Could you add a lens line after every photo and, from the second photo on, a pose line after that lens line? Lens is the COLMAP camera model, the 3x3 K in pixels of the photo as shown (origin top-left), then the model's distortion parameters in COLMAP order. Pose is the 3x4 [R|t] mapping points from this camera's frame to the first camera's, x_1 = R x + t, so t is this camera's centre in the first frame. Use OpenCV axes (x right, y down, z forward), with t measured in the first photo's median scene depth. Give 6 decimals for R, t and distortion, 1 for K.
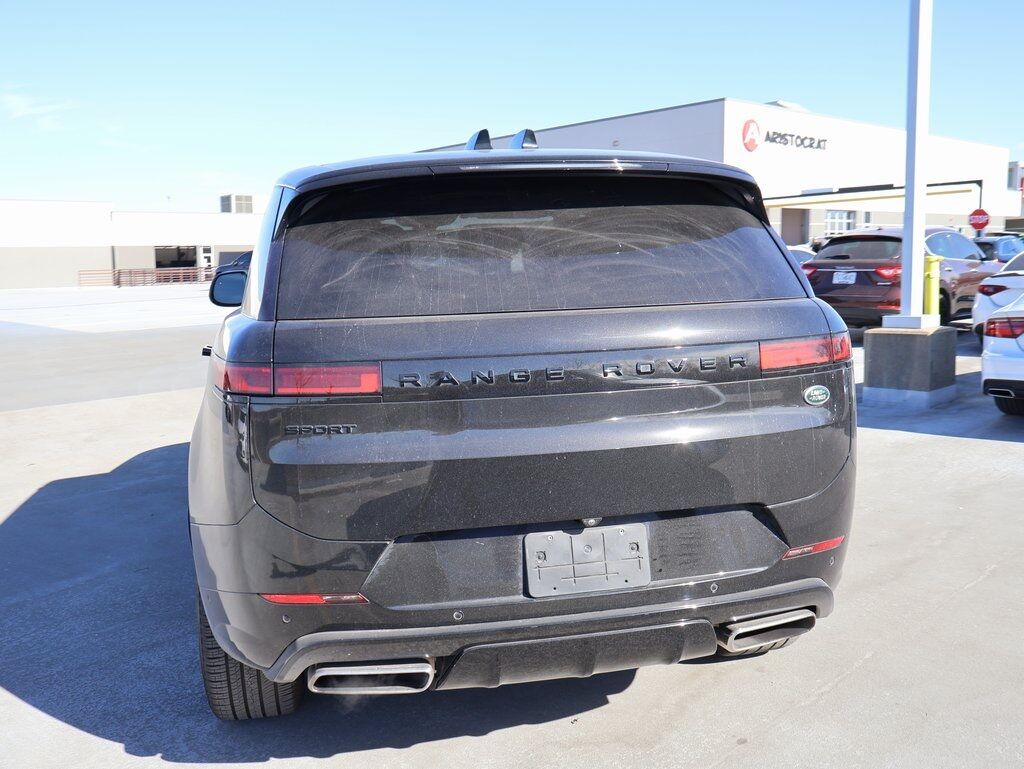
lens RADIAL K [[951.1, 0, 510.1], [0, 951.1, 389.2], [0, 0, 1]] dist [-0.007629, 0.000000]
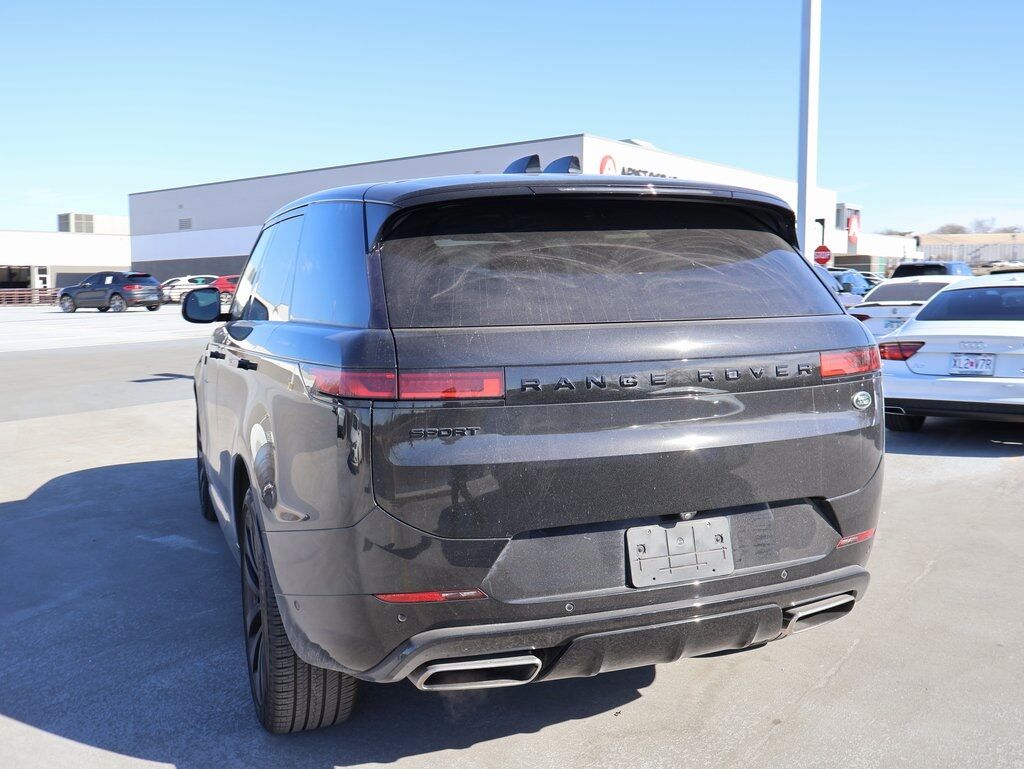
lens RADIAL K [[951.1, 0, 516.4], [0, 951.1, 379.3], [0, 0, 1]] dist [-0.007629, 0.000000]
pose [[0.986160, 0.000169, 0.165796, -0.239728], [0.006358, 0.999225, -0.038838, 0.020516], [-0.165674, 0.039355, 0.985395, -0.037825]]
